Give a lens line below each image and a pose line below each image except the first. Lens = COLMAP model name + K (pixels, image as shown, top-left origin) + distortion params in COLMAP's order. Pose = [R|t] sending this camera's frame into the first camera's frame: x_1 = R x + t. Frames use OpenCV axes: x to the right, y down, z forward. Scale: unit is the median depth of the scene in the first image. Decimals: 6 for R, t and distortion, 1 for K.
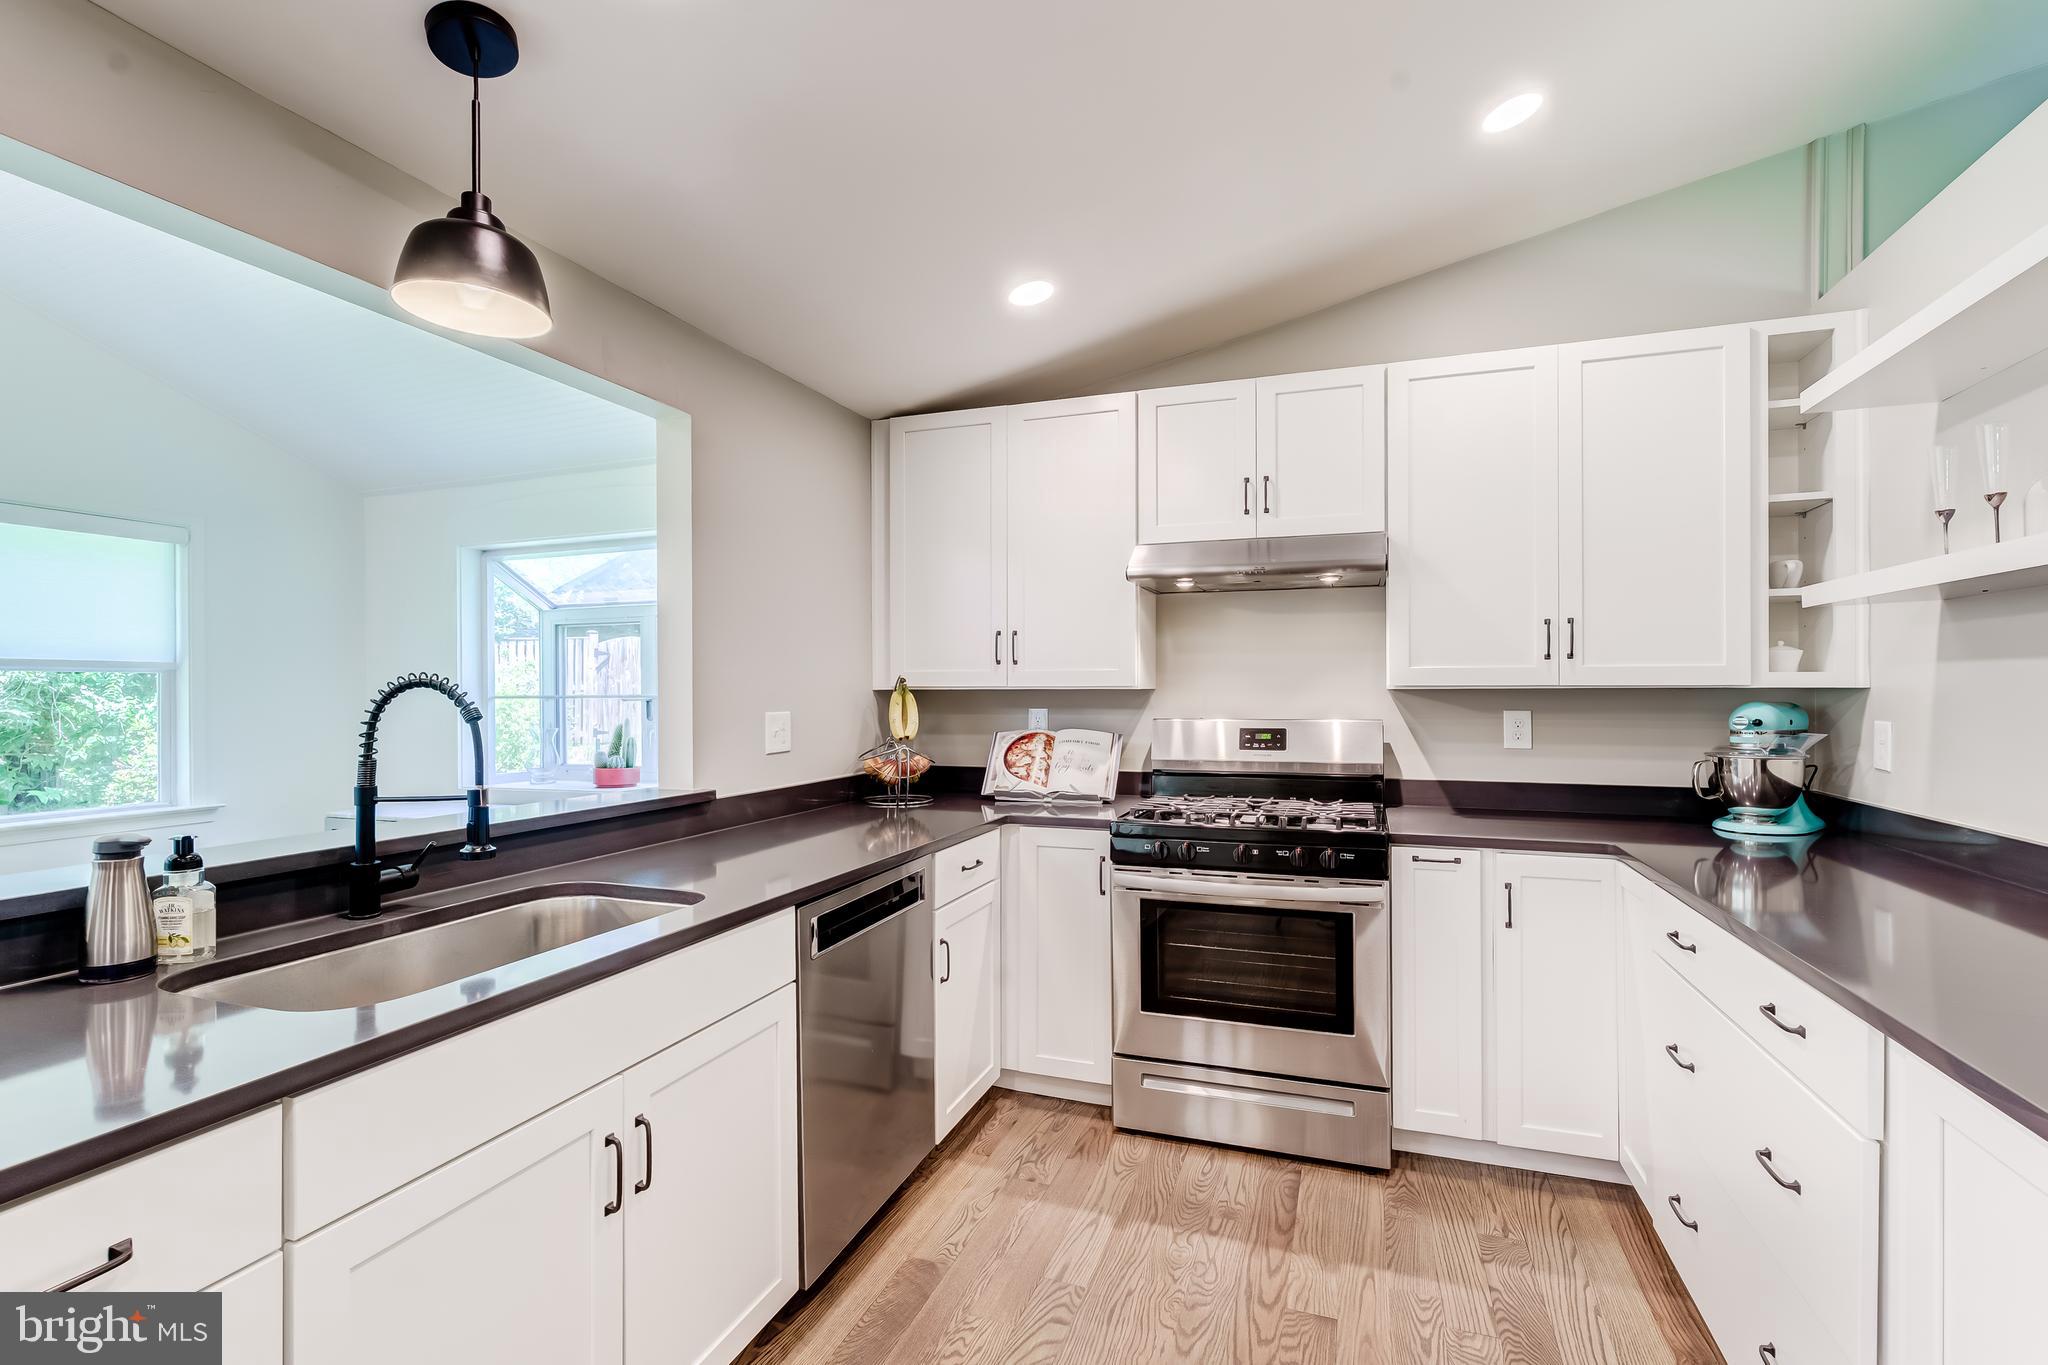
lens RADIAL K [[934.0, 0, 1055.1], [0, 934.0, 685.0], [0, 0, 1]] dist [-0.001290, -0.000154]
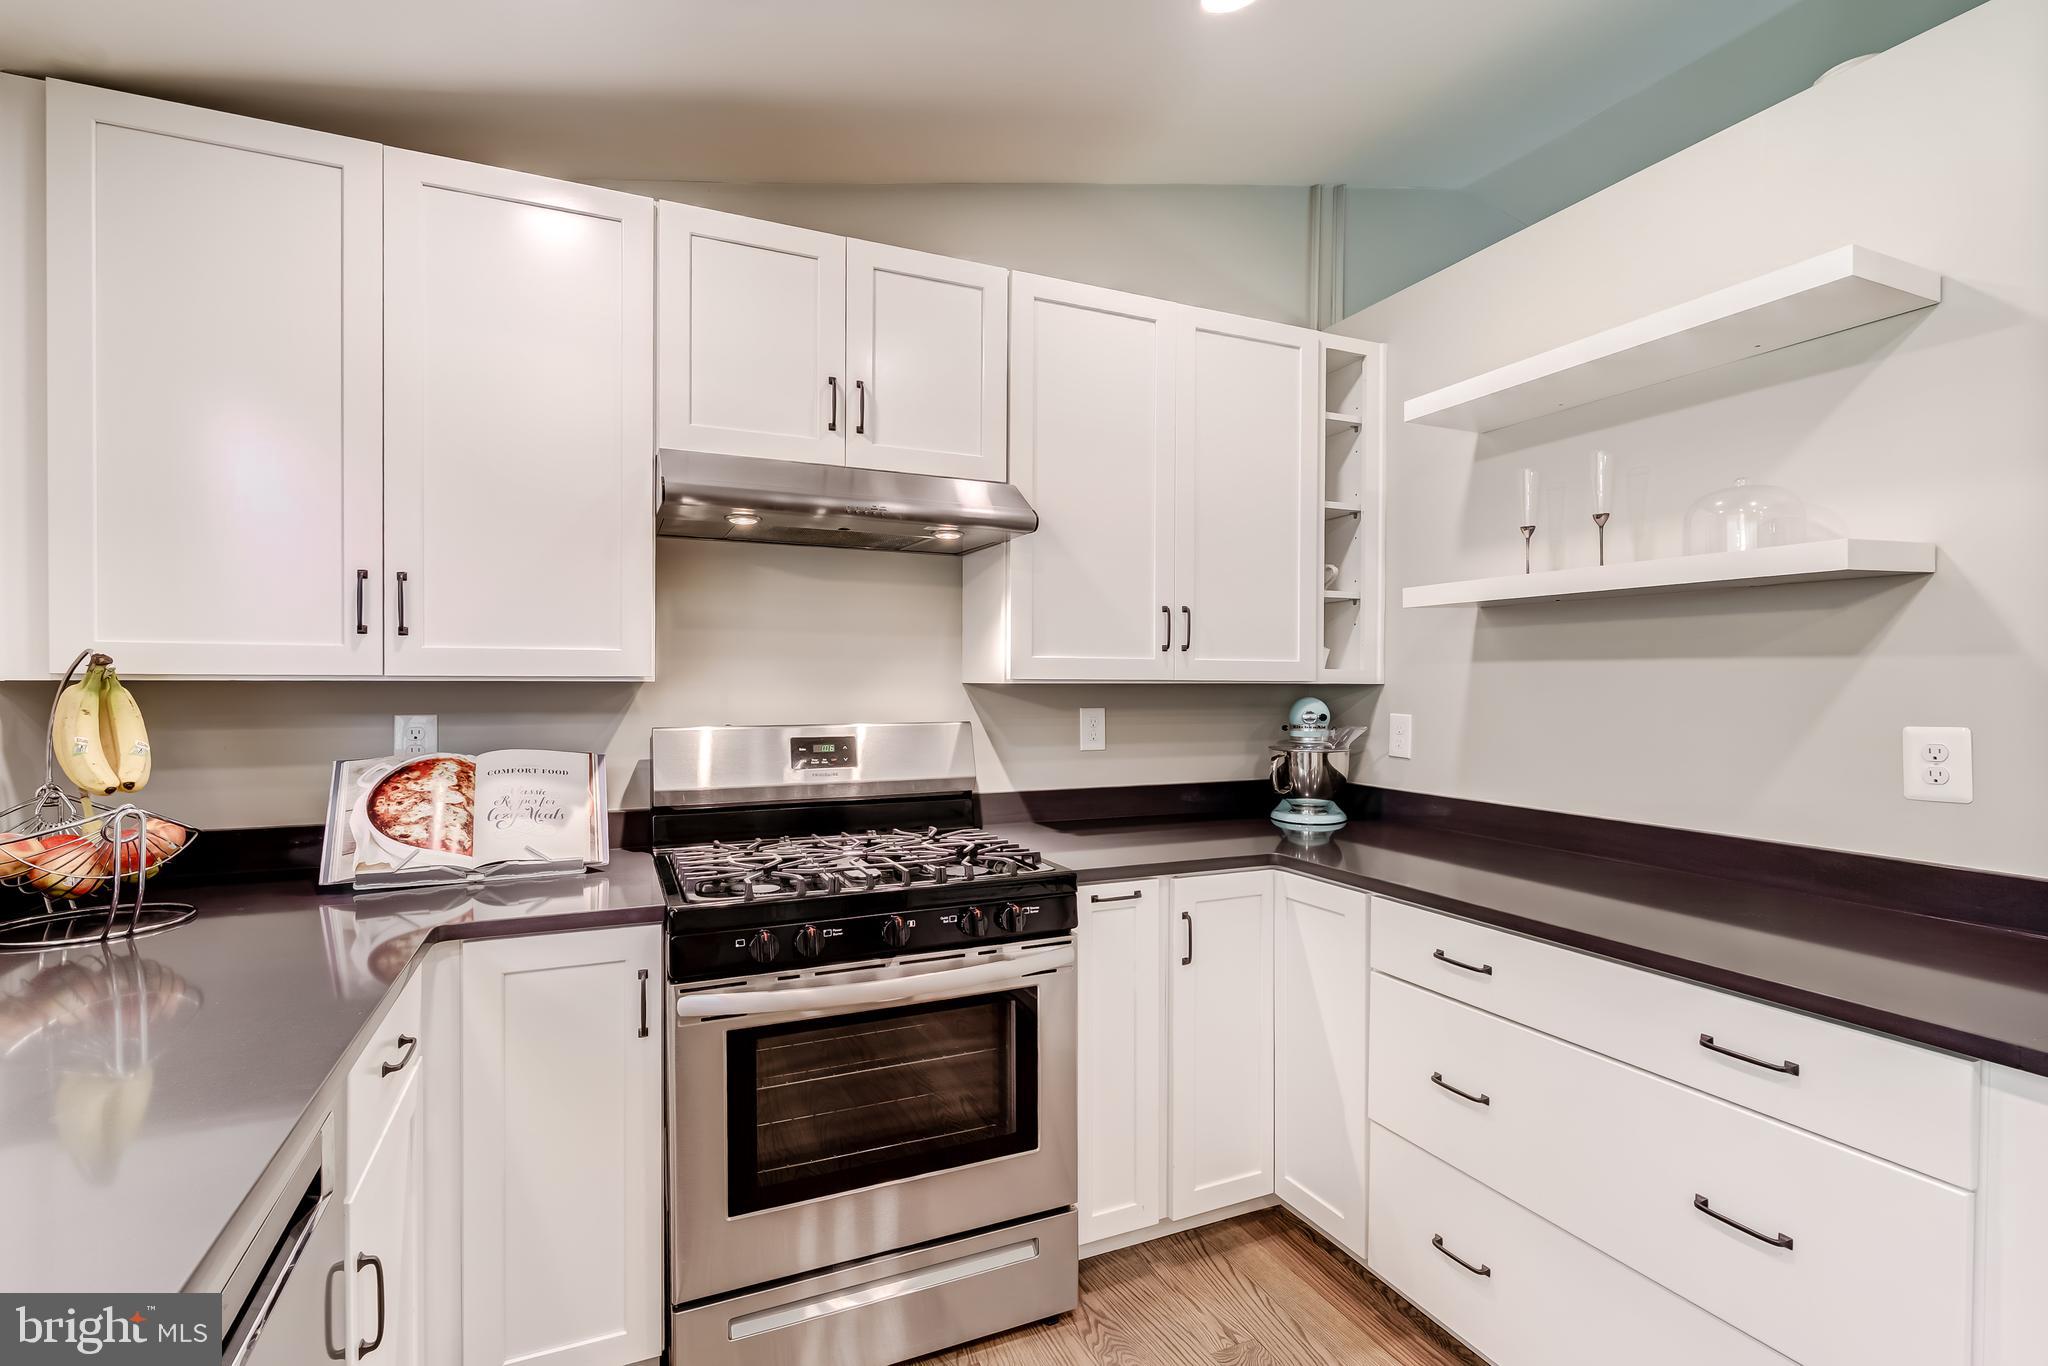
lens RADIAL K [[919.1, 0, 1027.9], [0, 919.1, 692.2], [0, 0, 1]] dist [-0.001285, 0.000180]
pose [[0.724047, -0.002317, 0.689747, -0.167371], [-0.007681, 0.999905, 0.011422, 0.002550], [-0.689708, -0.013568, 0.723961, 0.421538]]
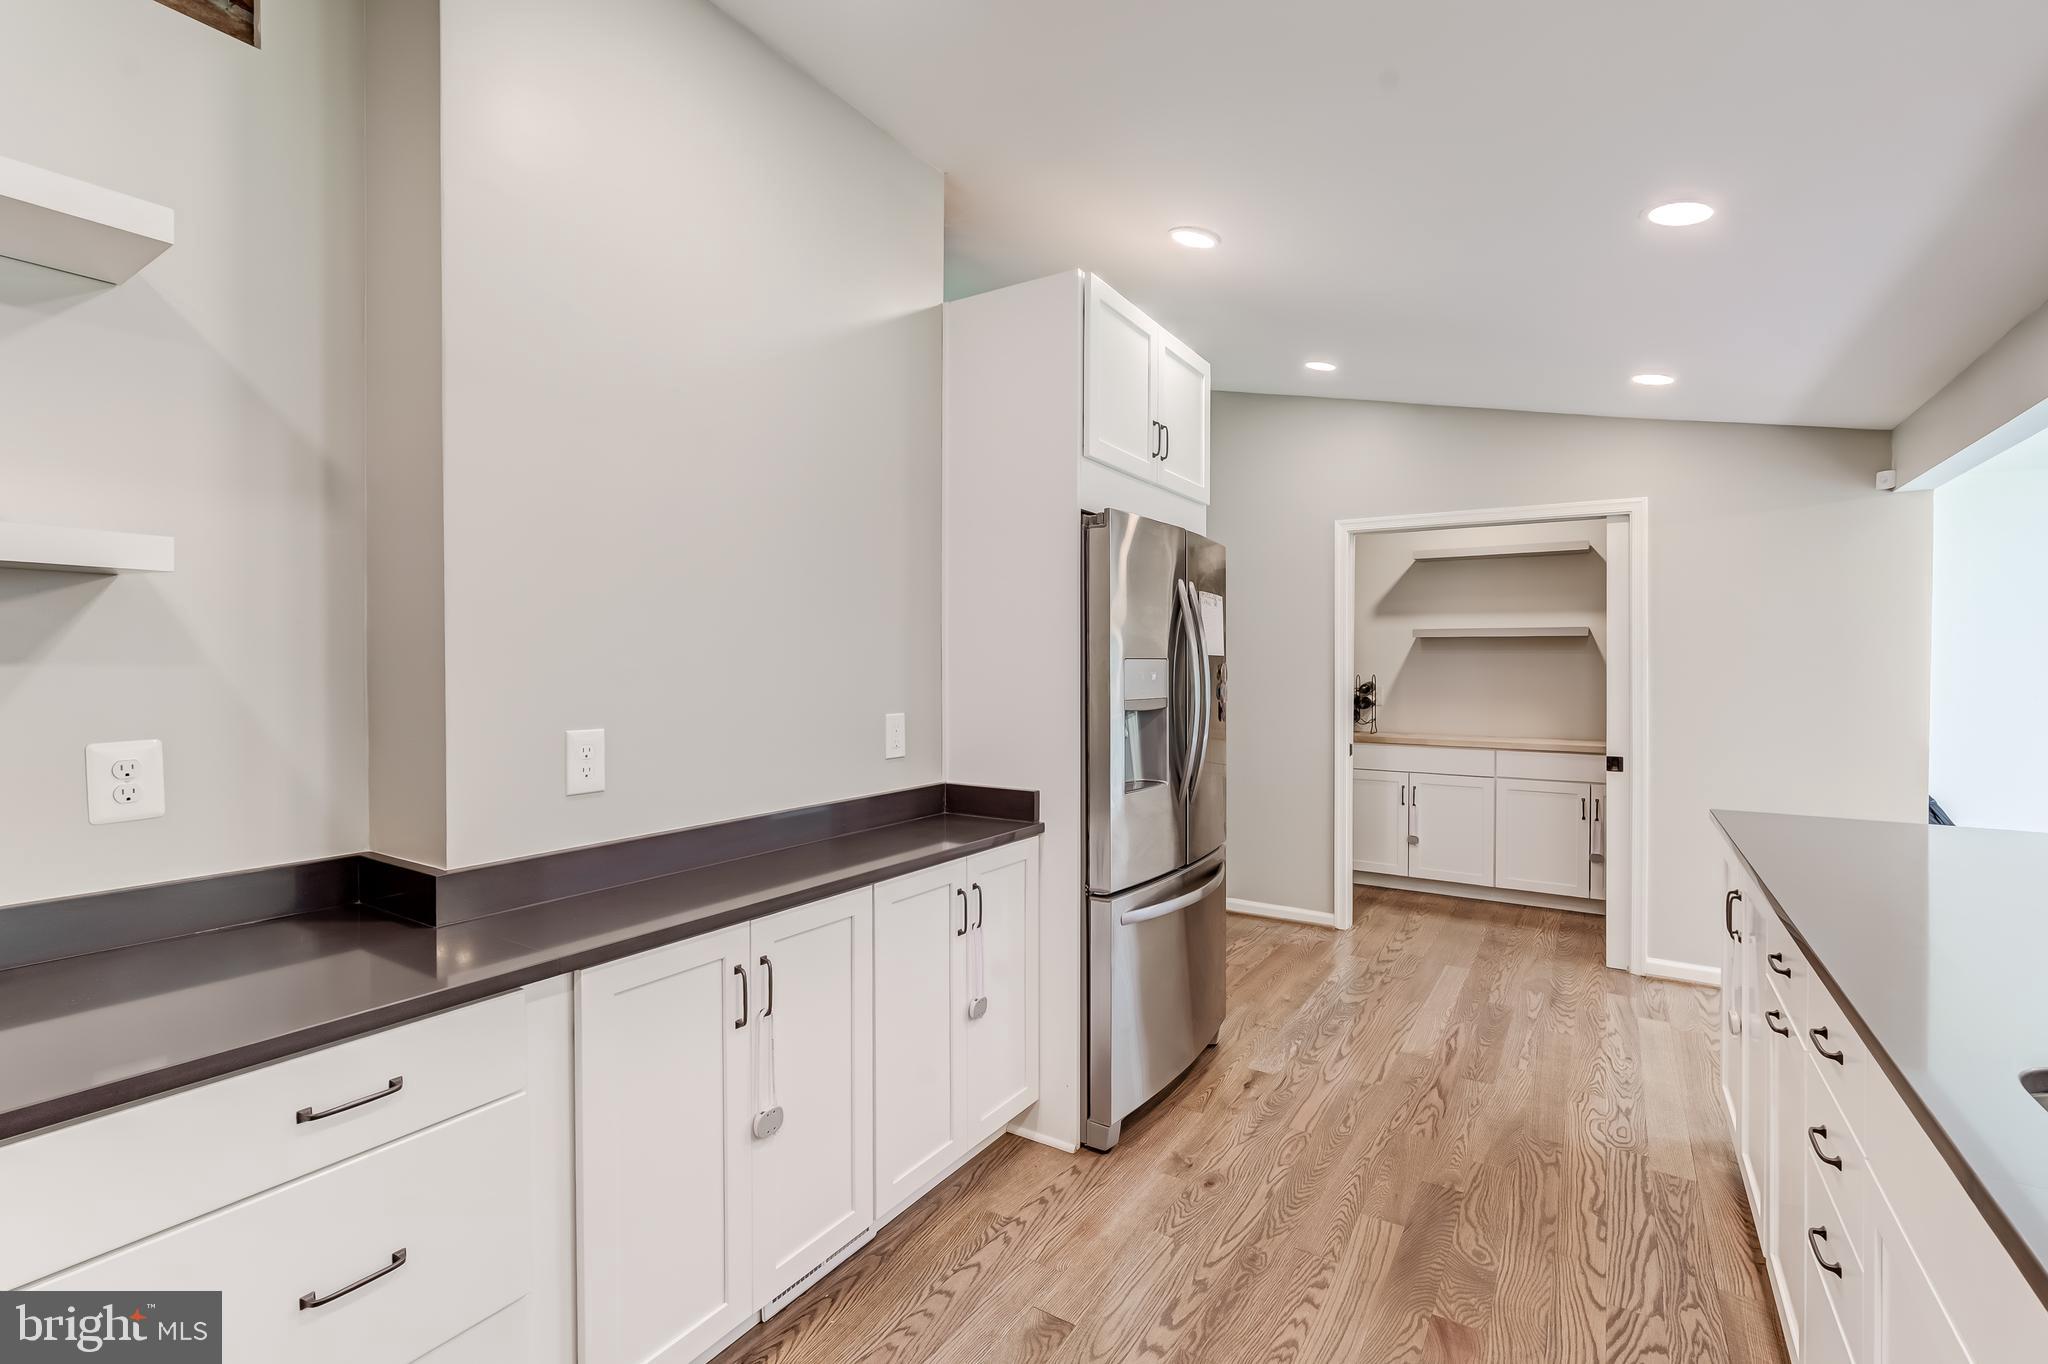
lens RADIAL K [[900.1, 0, 1024.1], [0, 900.1, 670.6], [0, 0, 1]] dist [-0.000430, -0.000016]
pose [[-0.967521, -0.001806, 0.252783, -0.007550], [-0.001803, 0.999998, 0.000243, -0.016648], [-0.252783, -0.000221, -0.967523, 0.830564]]
